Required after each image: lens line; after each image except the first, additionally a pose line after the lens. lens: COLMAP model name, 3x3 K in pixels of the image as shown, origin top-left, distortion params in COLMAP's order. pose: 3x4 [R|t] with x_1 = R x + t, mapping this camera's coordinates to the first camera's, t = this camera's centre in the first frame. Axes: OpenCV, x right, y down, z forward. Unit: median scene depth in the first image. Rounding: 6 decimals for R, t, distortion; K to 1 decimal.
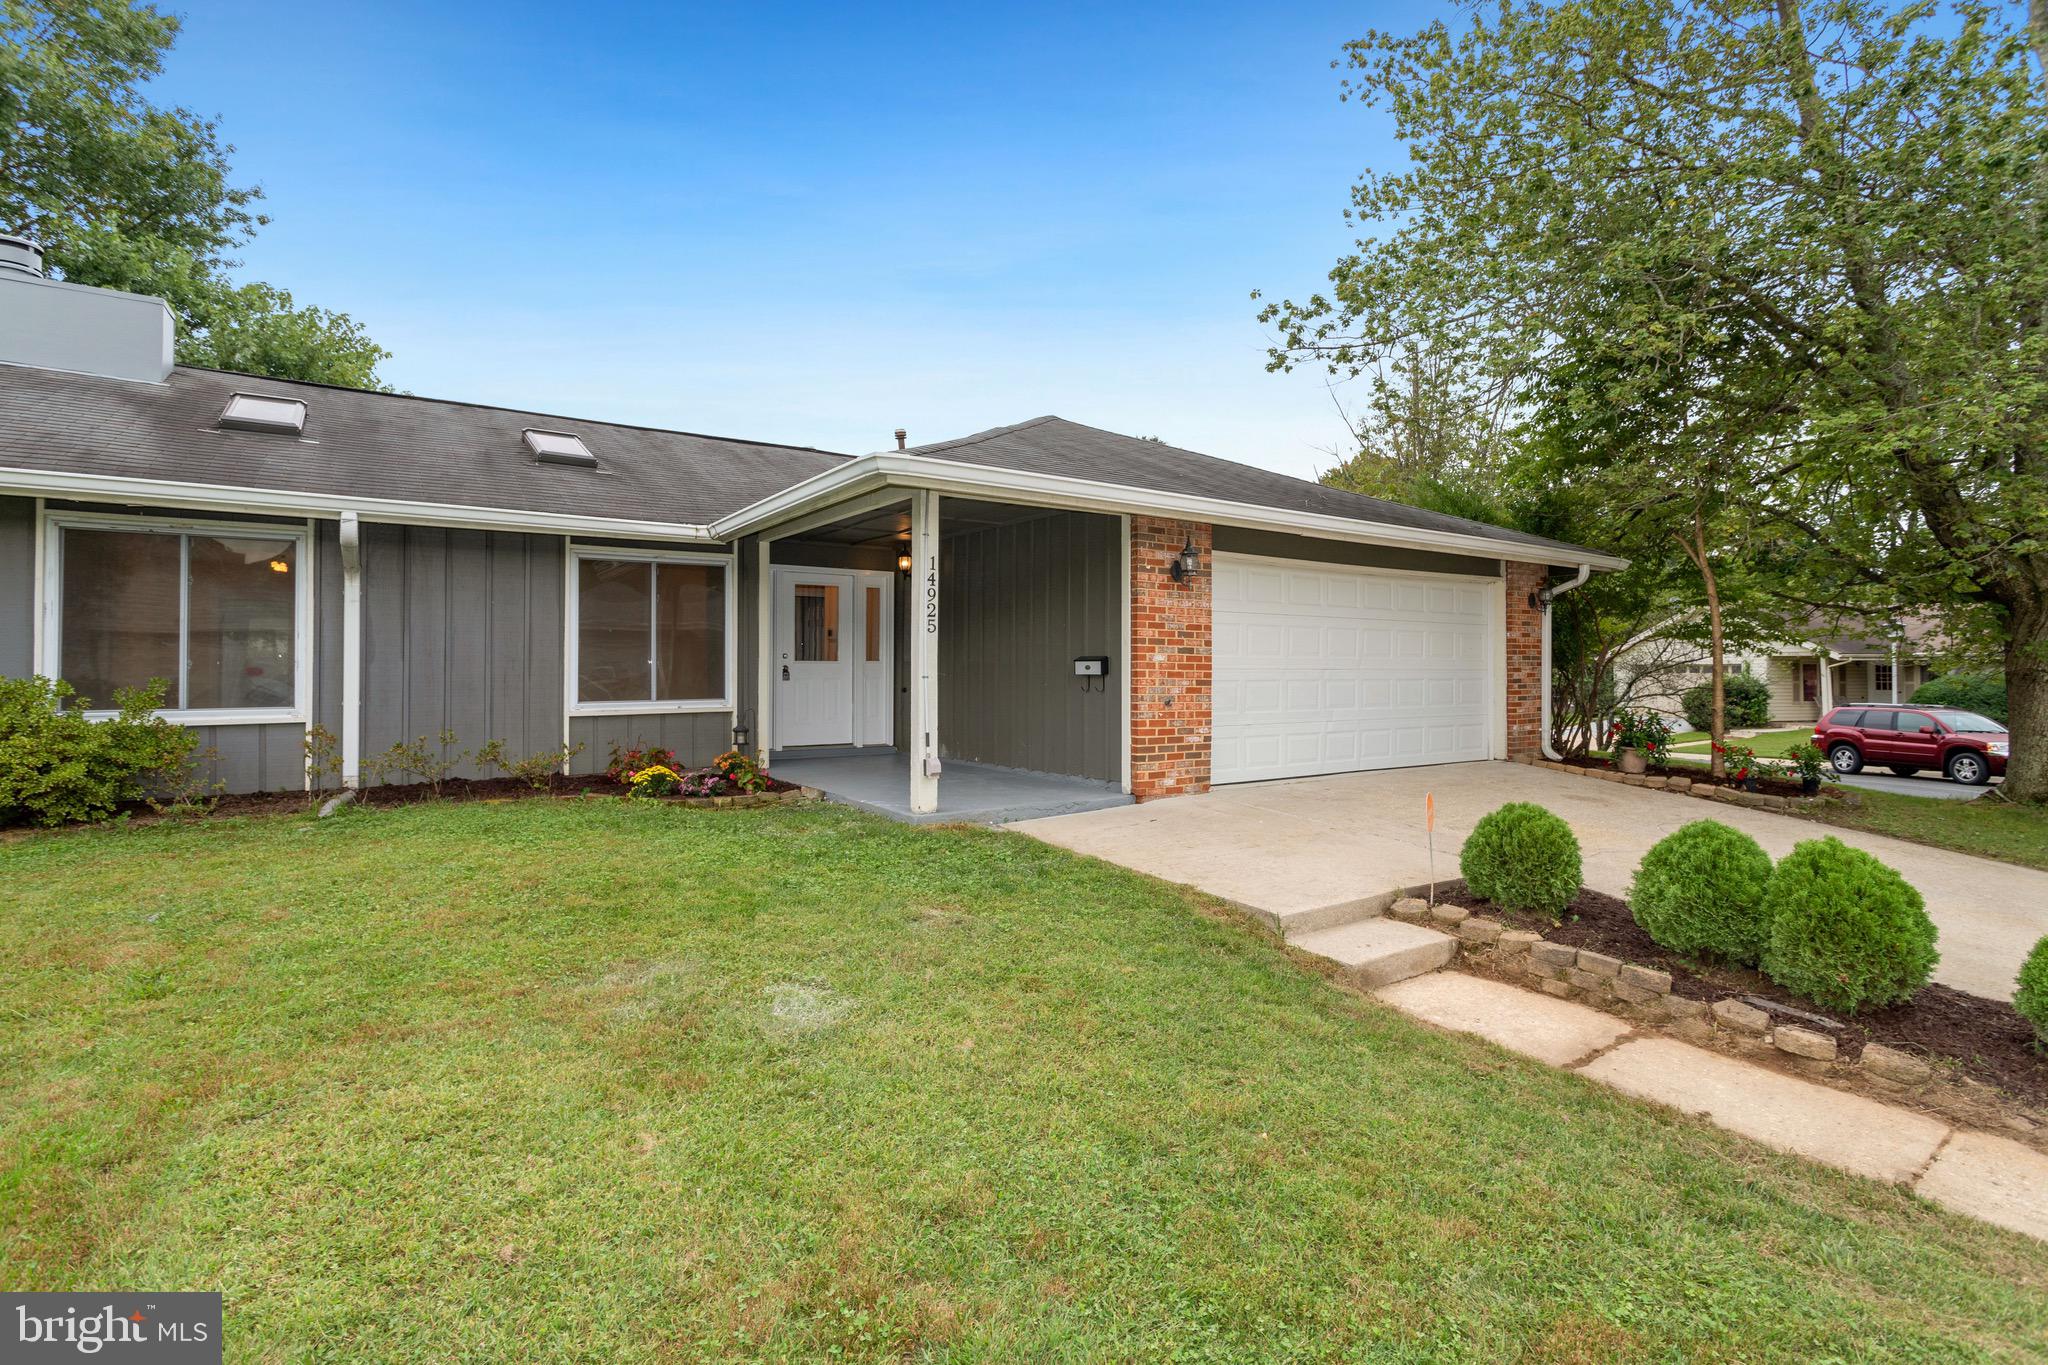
lens RADIAL K [[948.7, 0, 1024.0], [0, 948.7, 682.5], [0, 0, 1]] dist [0.009469, -0.000045]
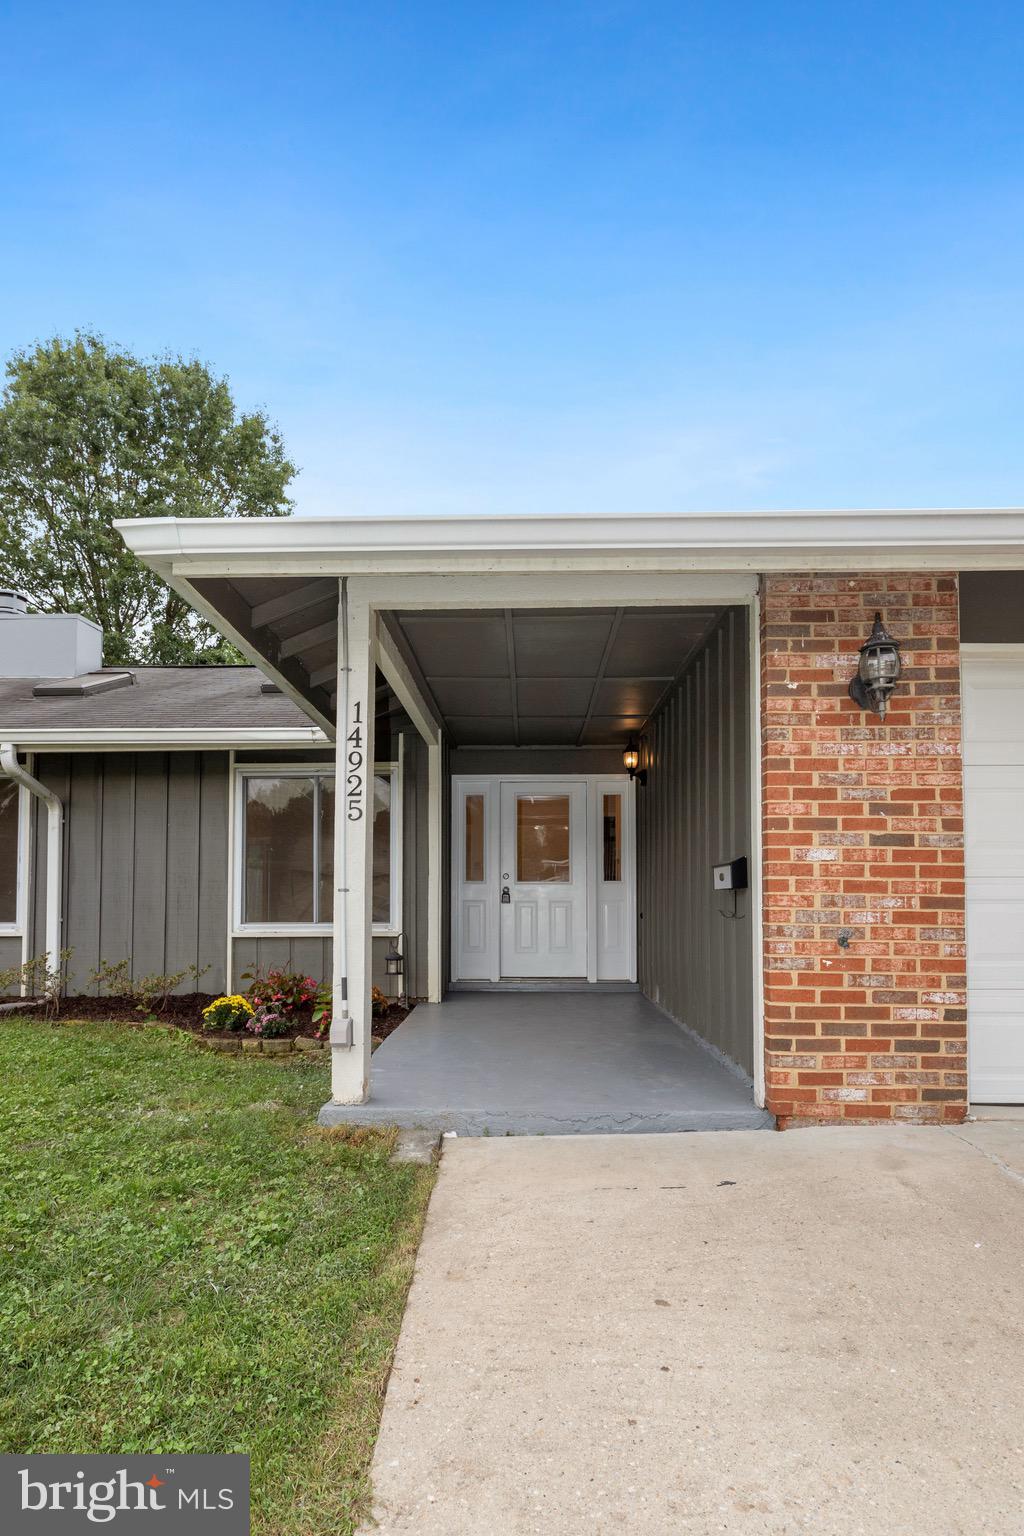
lens RADIAL K [[790.2, 0, 509.5], [0, 790.2, 882.4], [0, 0, 1]] dist [0.011848, 0.000170]
pose [[0.816322, -0.014275, -0.577420, 0.250562], [-0.007538, 0.999346, -0.035362, 0.006105], [0.577547, 0.033220, 0.815681, 0.533640]]
